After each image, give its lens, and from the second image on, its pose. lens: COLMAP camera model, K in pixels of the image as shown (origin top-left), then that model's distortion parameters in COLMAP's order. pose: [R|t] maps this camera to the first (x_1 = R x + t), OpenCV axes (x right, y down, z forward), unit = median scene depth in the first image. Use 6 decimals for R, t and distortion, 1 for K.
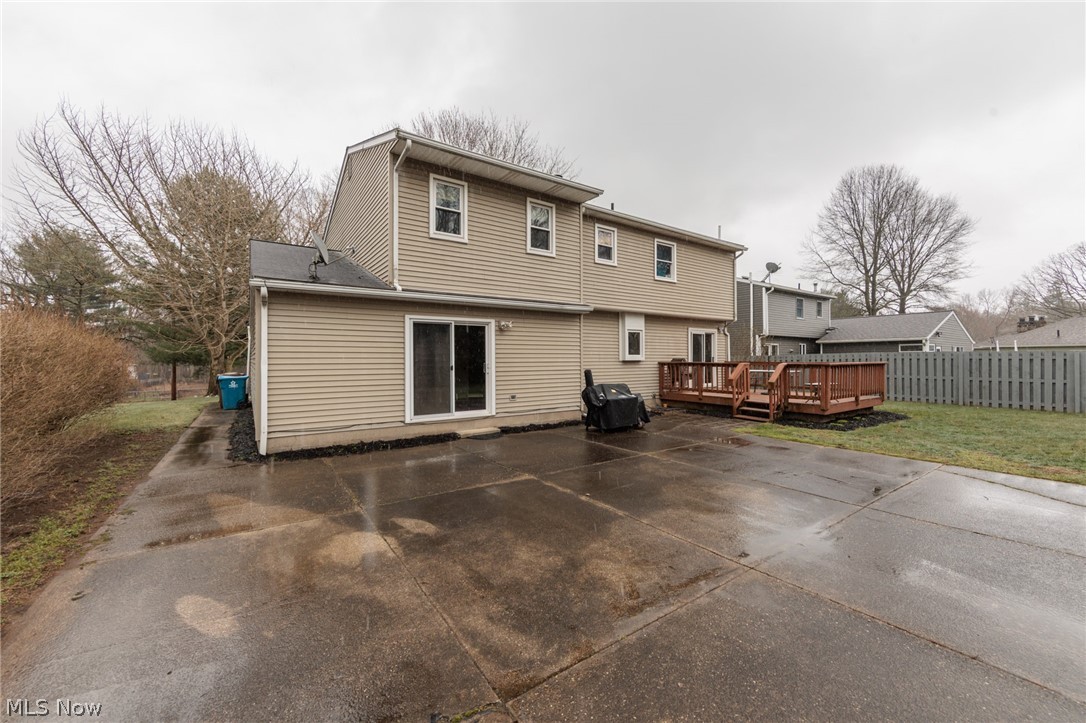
lens RADIAL K [[423.0, 0, 543.0], [0, 423.0, 361.5], [0, 0, 1]] dist [-0.000512, 0.000008]
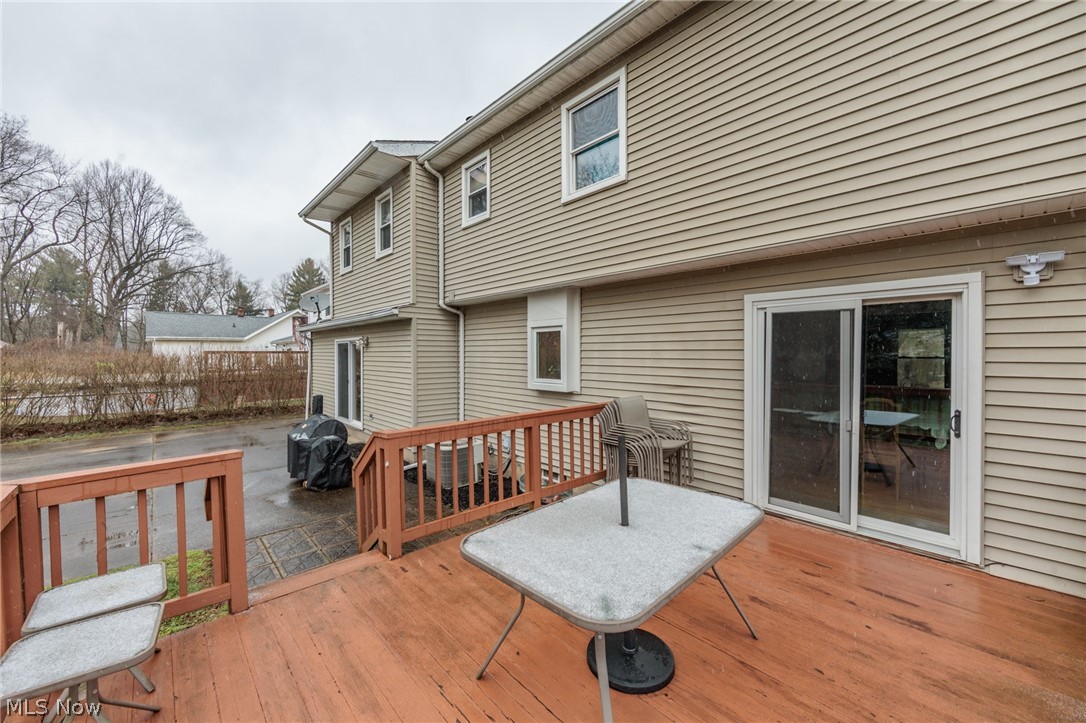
lens RADIAL K [[423.0, 0, 543.0], [0, 423.0, 361.5], [0, 0, 1]] dist [-0.000512, 0.000008]
pose [[0.131081, 0.027973, -0.990977, 0.894880], [0.001525, 0.999595, 0.028418, -0.063294], [0.991370, -0.005236, 0.130985, 1.207572]]
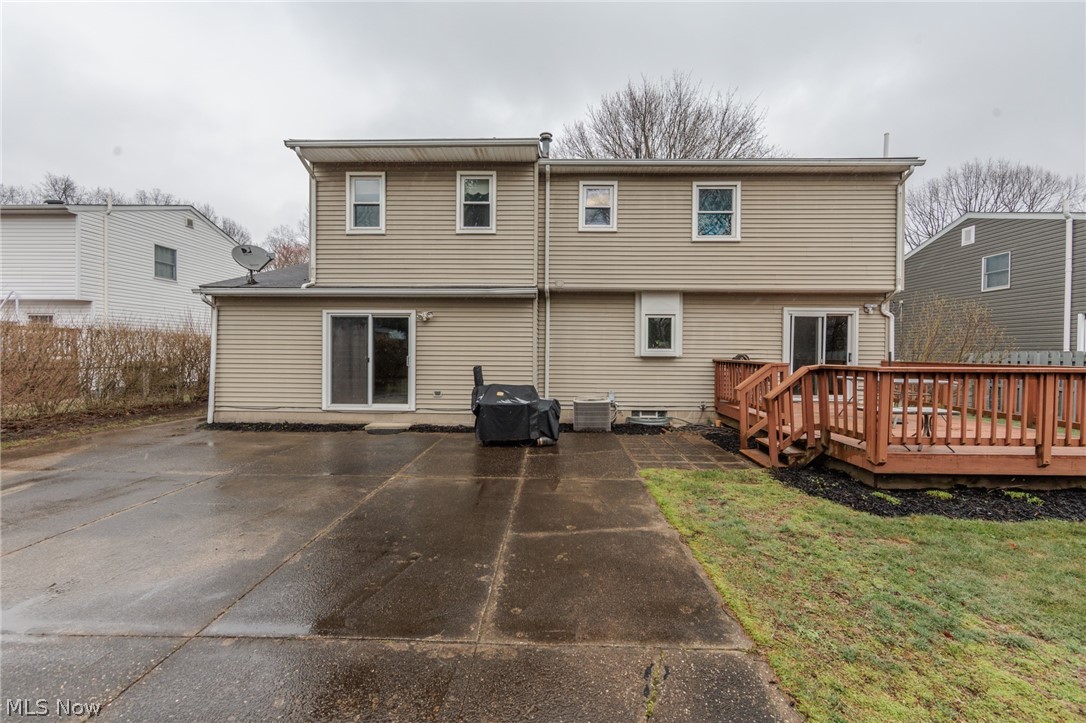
lens RADIAL K [[423.0, 0, 543.0], [0, 423.0, 361.5], [0, 0, 1]] dist [-0.000512, 0.000008]
pose [[0.805414, 0.020936, -0.592343, 0.631821], [-0.014557, 0.999773, 0.015544, -0.002726], [0.592534, -0.003896, 0.805536, 0.377987]]
